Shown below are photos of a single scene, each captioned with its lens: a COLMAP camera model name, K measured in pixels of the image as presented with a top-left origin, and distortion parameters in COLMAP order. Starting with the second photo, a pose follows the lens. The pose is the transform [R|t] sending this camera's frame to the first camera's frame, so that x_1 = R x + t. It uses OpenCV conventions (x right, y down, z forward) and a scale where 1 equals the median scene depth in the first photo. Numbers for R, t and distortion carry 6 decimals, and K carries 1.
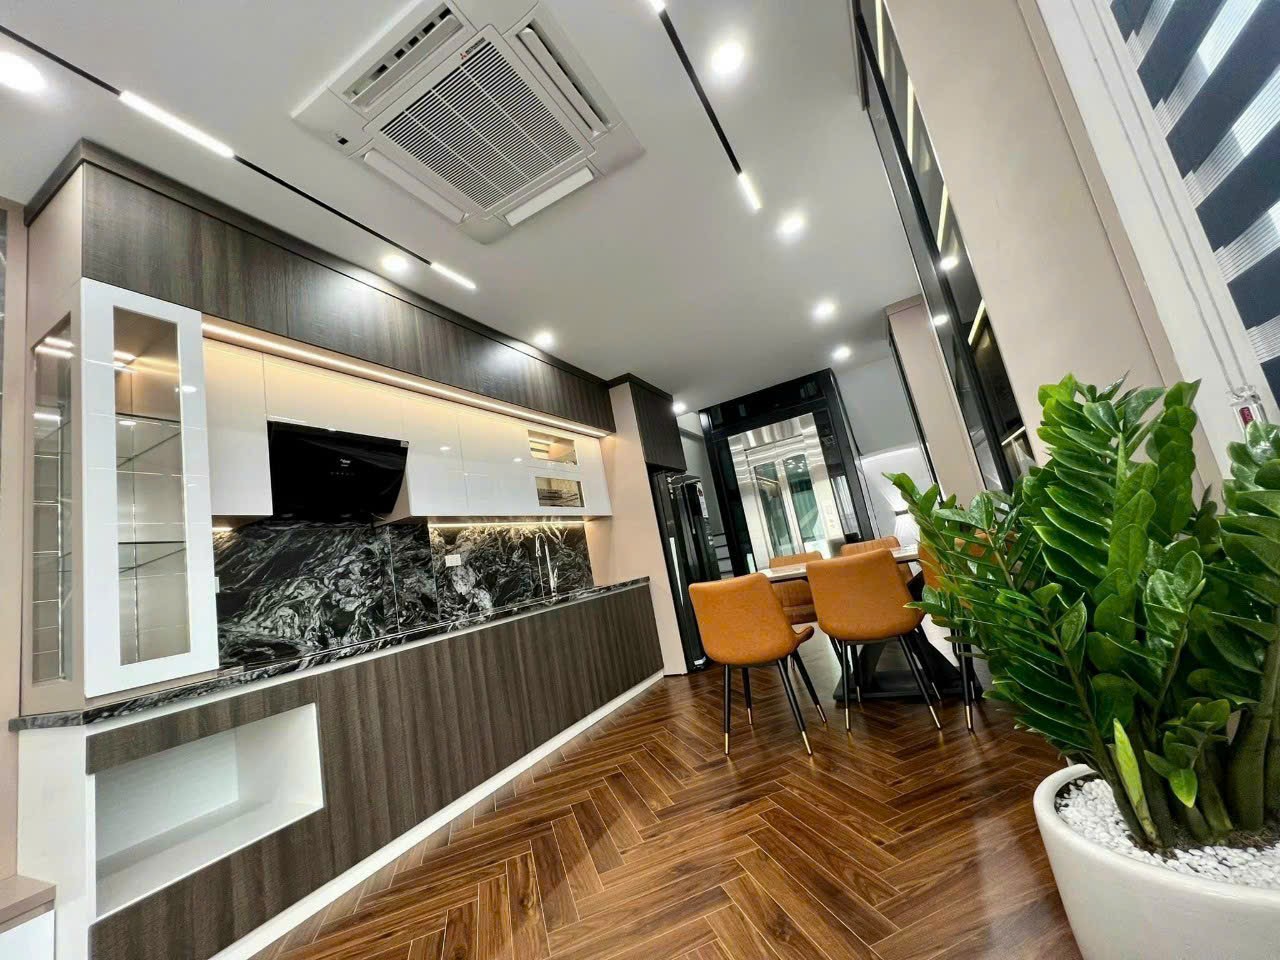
lens RADIAL K [[512.4, 0, 637.5], [0, 512.4, 478.7], [0, 0, 1]] dist [0.000455, 0.000075]
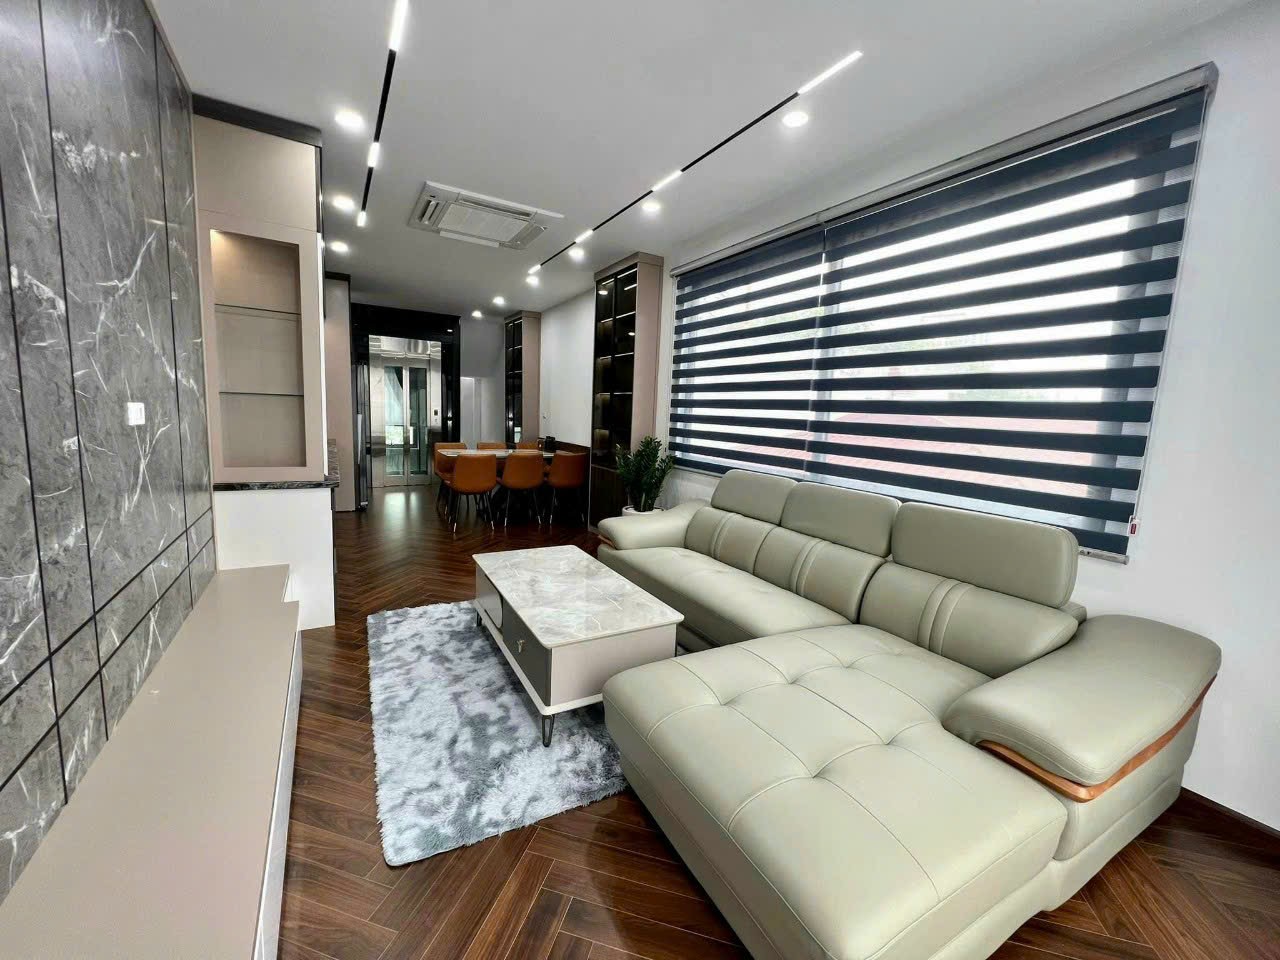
lens RADIAL K [[512.4, 0, 640.4], [0, 512.4, 476.1], [0, 0, 1]] dist [0.000455, 0.000075]
pose [[0.515228, 0.093481, 0.851940, -0.882280], [-0.281612, 0.957306, 0.065268, -0.032661], [-0.809466, -0.273544, 0.519556, -0.439910]]
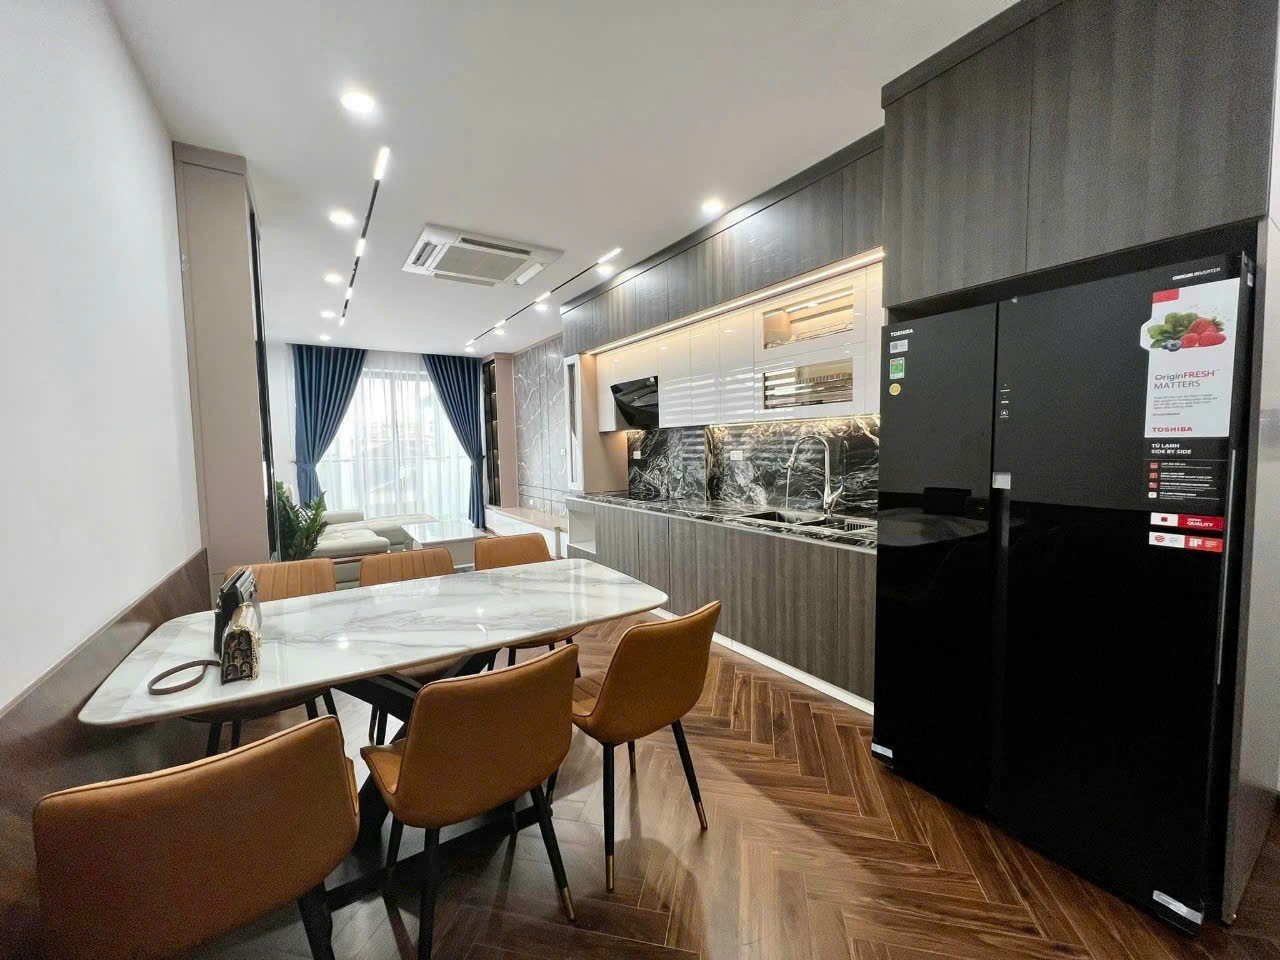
lens RADIAL K [[512.4, 0, 640.9], [0, 512.4, 480.1], [0, 0, 1]] dist [0.000455, 0.000075]
pose [[-0.474543, 0.256657, -0.841984, 0.812643], [0.256982, 0.955270, 0.146354, -0.014105], [0.841884, -0.146923, -0.519273, 1.565015]]
